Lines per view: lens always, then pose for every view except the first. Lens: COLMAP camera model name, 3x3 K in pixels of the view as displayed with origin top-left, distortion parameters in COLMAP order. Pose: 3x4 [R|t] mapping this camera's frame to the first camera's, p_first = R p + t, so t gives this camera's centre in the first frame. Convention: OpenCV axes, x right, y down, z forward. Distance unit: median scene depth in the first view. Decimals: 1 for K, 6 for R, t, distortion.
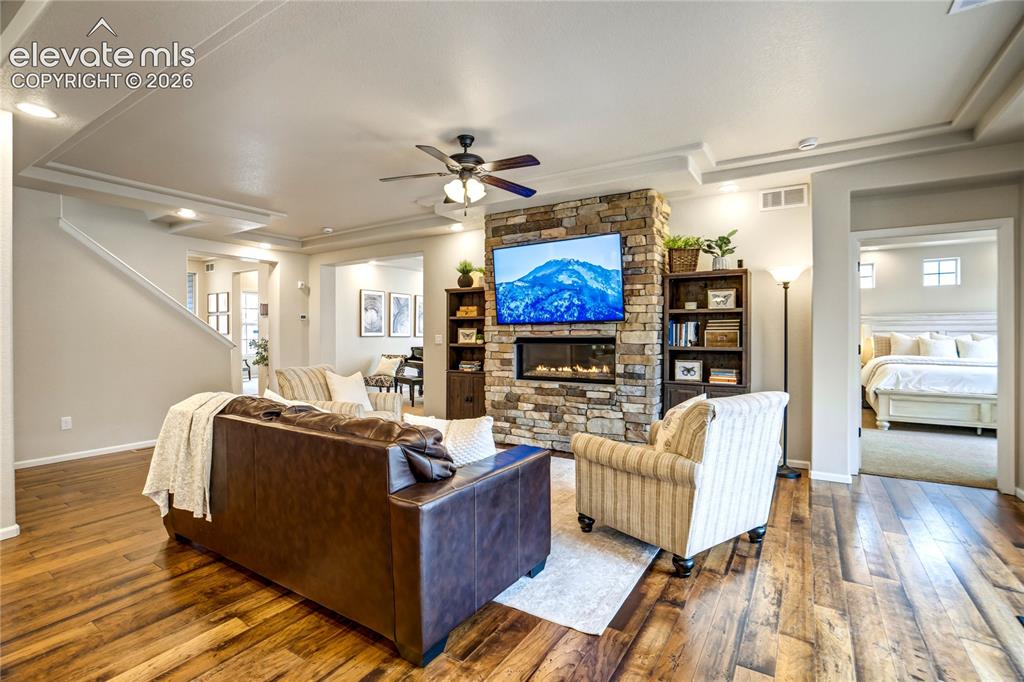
lens RADIAL K [[471.0, 0, 509.0], [0, 471.0, 336.5], [0, 0, 1]] dist [-0.023113, 0.000816]
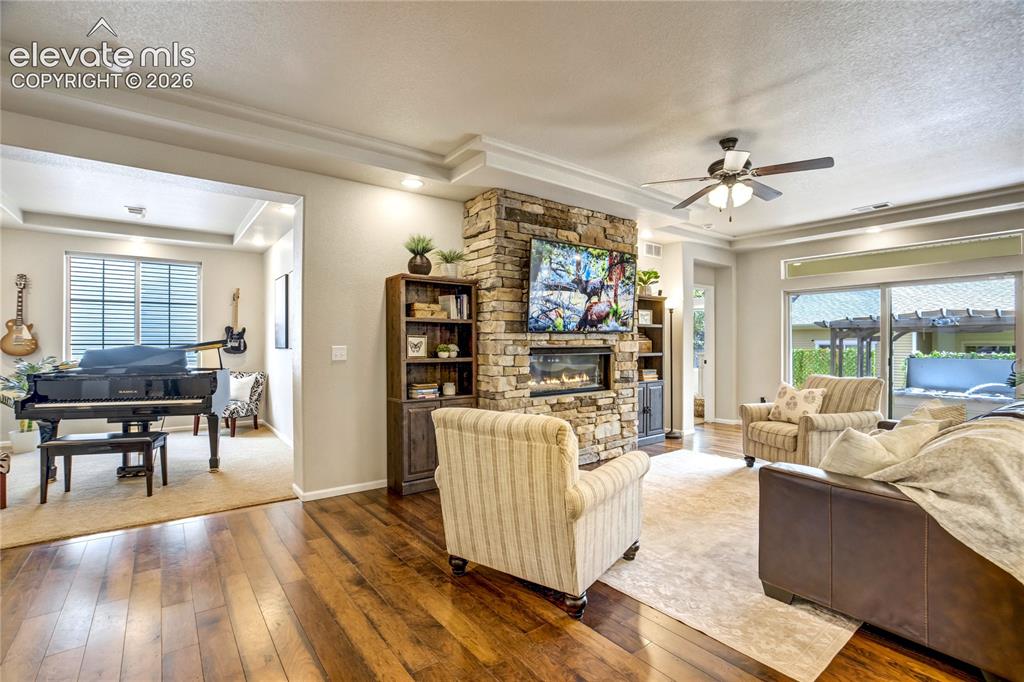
lens RADIAL K [[471.0, 0, 509.0], [0, 471.0, 336.5], [0, 0, 1]] dist [-0.023113, 0.000816]
pose [[0.347639, 0.011434, 0.937559, -0.820513], [0.005730, 0.999881, -0.014319, -0.006604], [-0.937611, 0.010350, 0.347532, 0.784232]]
